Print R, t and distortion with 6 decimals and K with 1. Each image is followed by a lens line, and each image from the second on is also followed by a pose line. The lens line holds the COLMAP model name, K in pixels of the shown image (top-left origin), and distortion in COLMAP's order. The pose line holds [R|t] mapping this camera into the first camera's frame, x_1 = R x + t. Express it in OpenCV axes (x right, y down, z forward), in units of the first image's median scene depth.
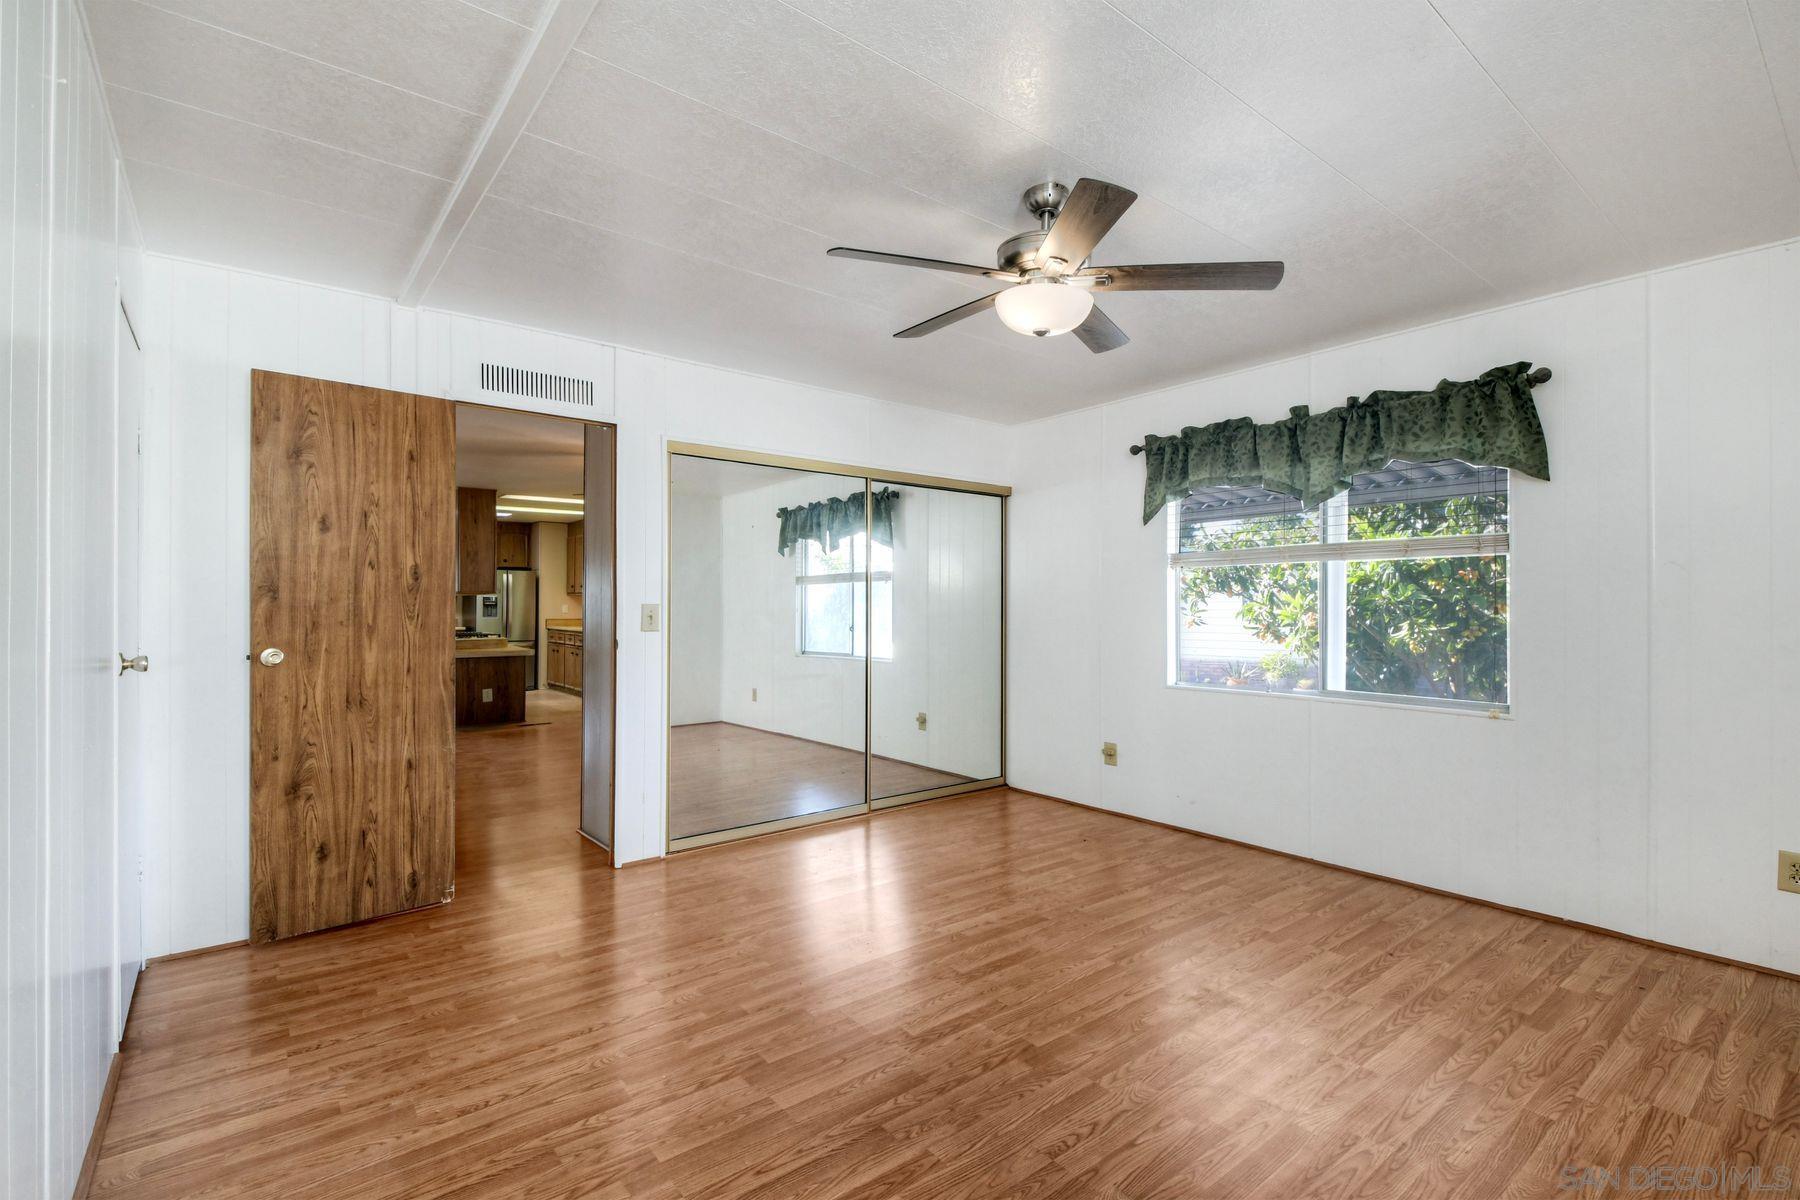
lens RADIAL K [[822.6, 0, 900.0], [0, 822.6, 600.0], [0, 0, 1]] dist [0.012079, -0.000790]
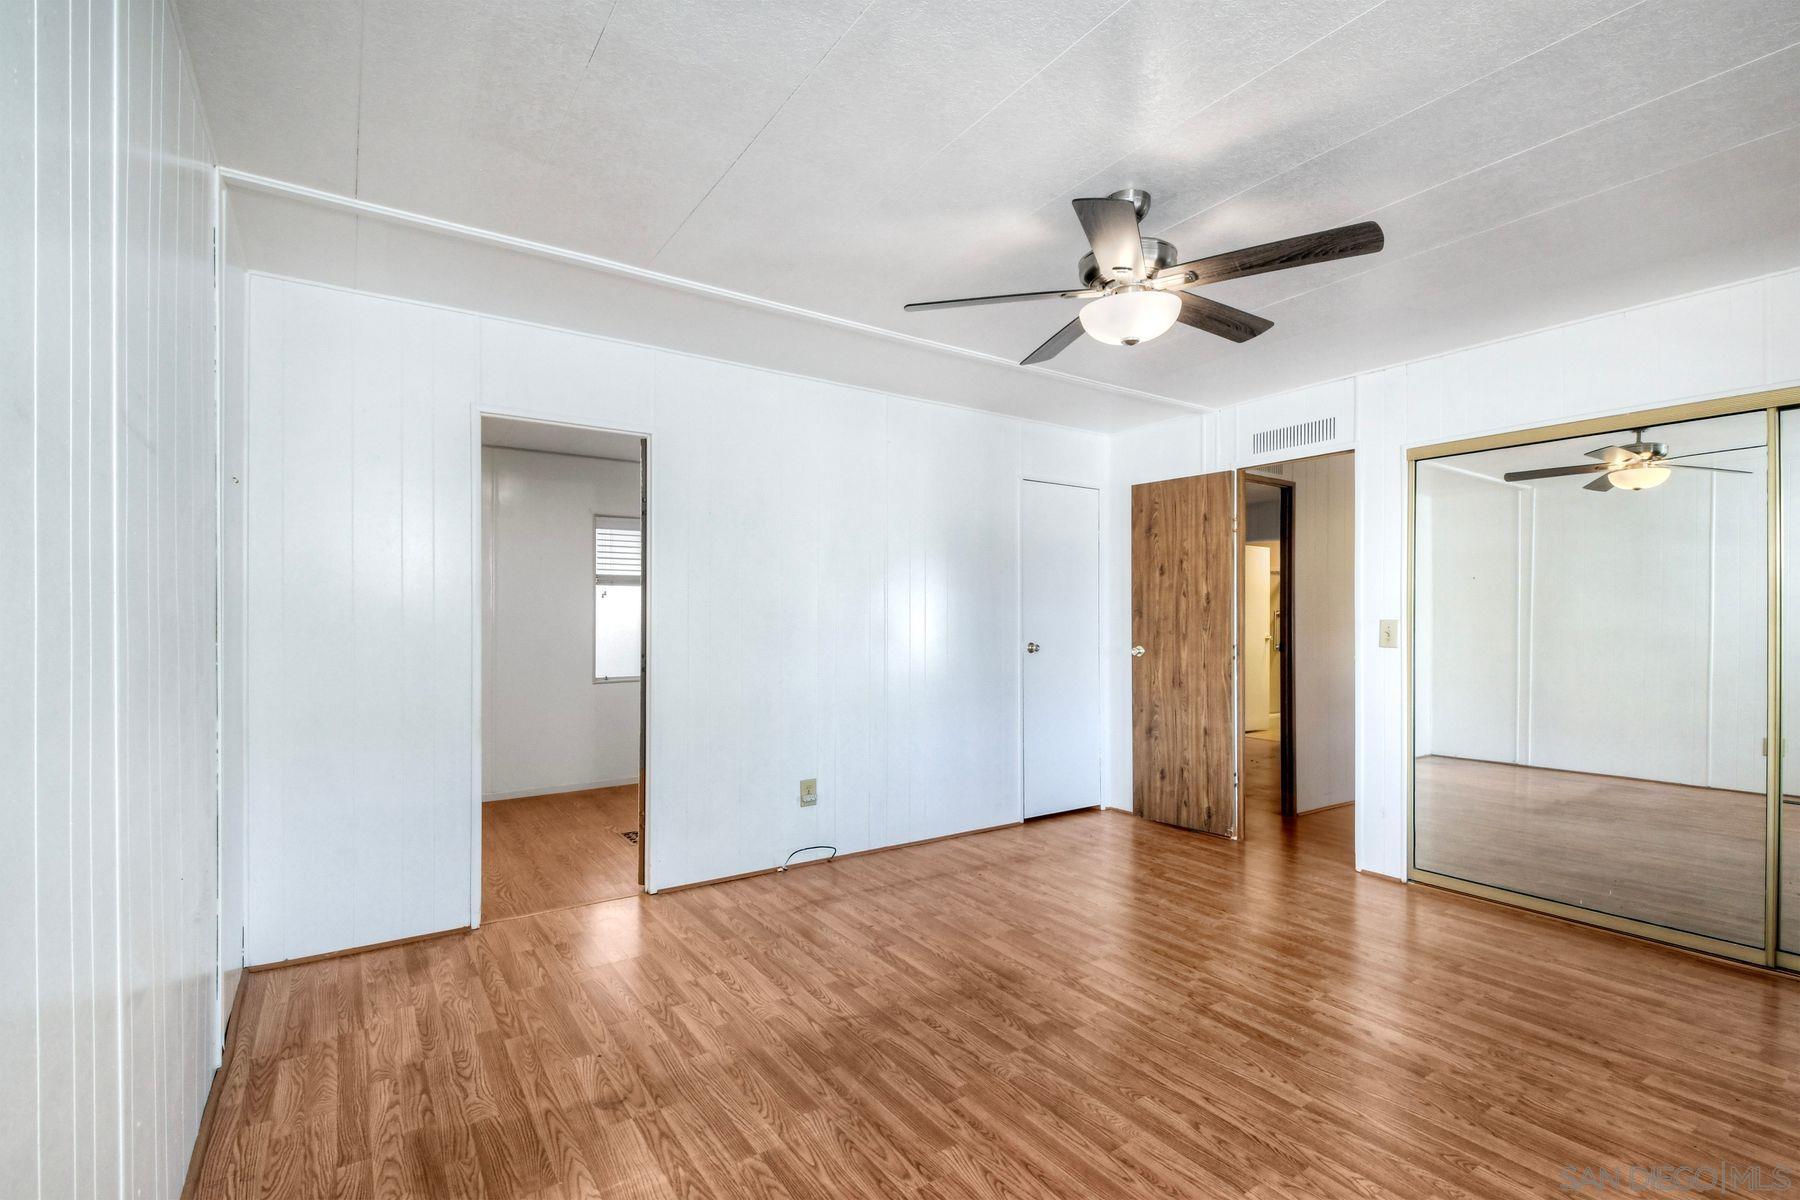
lens RADIAL K [[828.5, 0, 943.4], [0, 828.5, 624.3], [0, 0, 1]] dist [0.025224, -0.000617]
pose [[-0.054087, 0.004614, -0.998526, 0.935250], [0.002672, 0.999986, 0.004476, 0.004983], [0.998533, -0.002426, -0.054099, 0.663399]]
